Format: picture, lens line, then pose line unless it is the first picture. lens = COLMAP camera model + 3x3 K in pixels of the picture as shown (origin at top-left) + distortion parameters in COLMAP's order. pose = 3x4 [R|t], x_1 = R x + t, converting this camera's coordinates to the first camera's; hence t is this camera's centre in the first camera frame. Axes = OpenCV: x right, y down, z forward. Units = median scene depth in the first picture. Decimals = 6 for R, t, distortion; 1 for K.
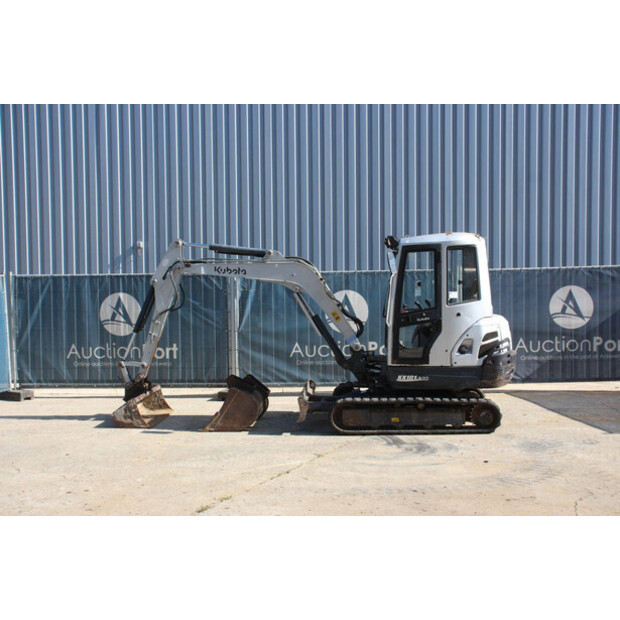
lens RADIAL K [[794.4, 0, 310.7], [0, 794.4, 309.4], [0, 0, 1]] dist [0.010837, 0.000000]
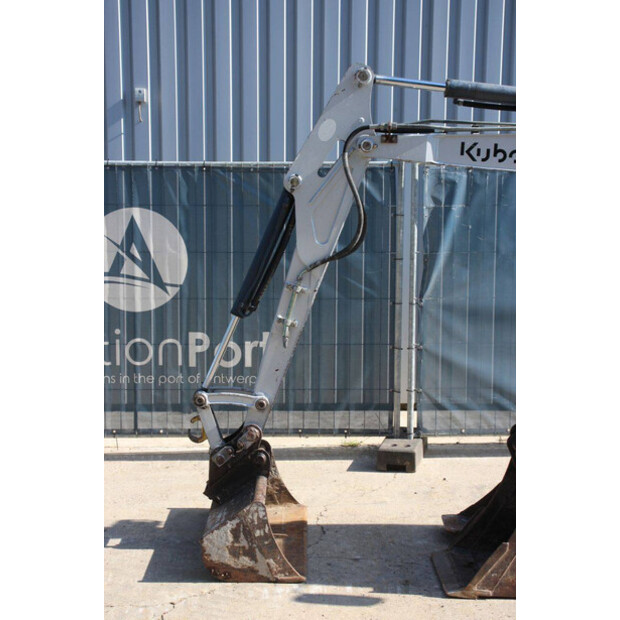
lens RADIAL K [[1194.6, 0, 314.6], [0, 1194.6, 311.7], [0, 0, 1]] dist [0.229012, 0.000000]
pose [[0.996331, 0.007334, 0.085271, -0.237479], [-0.012915, 0.997796, 0.065087, -0.010564], [-0.084606, -0.065950, 0.994230, 0.440538]]
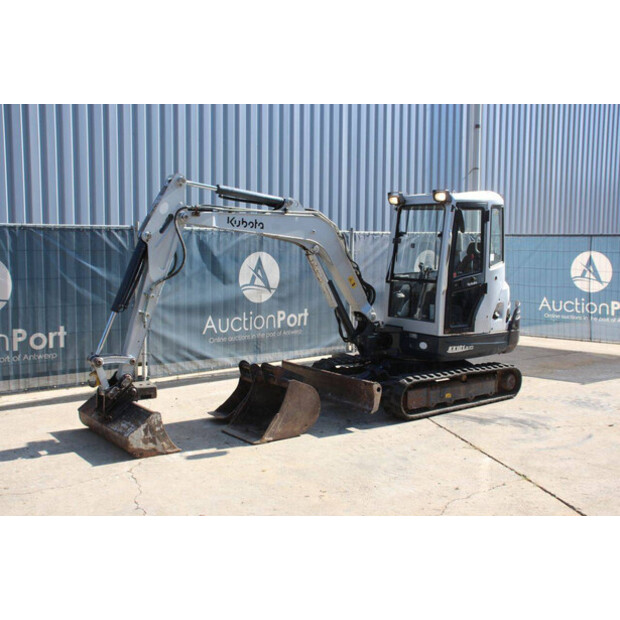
lens RADIAL K [[715.4, 0, 310.9], [0, 715.4, 306.0], [0, 0, 1]] dist [-0.015385, 0.000000]
pose [[0.752548, -0.037847, 0.657449, -0.498533], [0.009427, 0.998864, 0.046710, -0.002155], [-0.658470, -0.028954, 0.752050, 0.455771]]
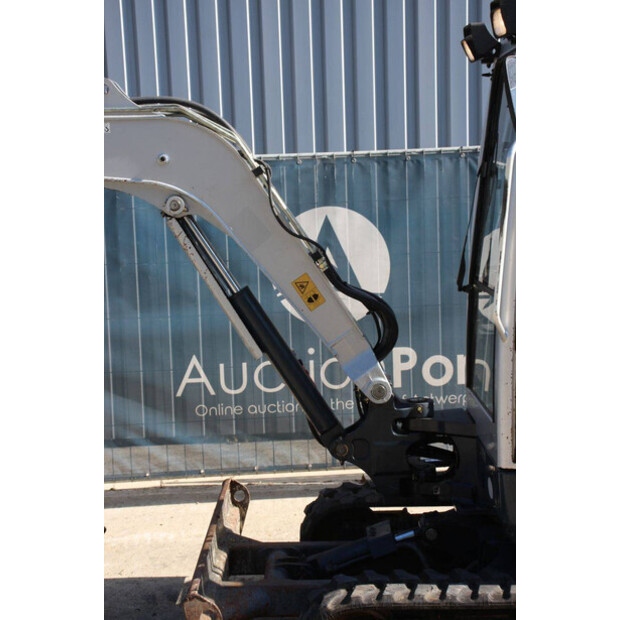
lens RADIAL K [[1236.2, 0, 309.3], [0, 1236.2, 314.7], [0, 0, 1]] dist [0.261236, 0.000000]
pose [[0.998232, -0.029361, 0.051685, 0.007186], [0.026175, 0.997778, 0.061266, -0.012009], [-0.053369, -0.059805, 0.996782, 0.521517]]
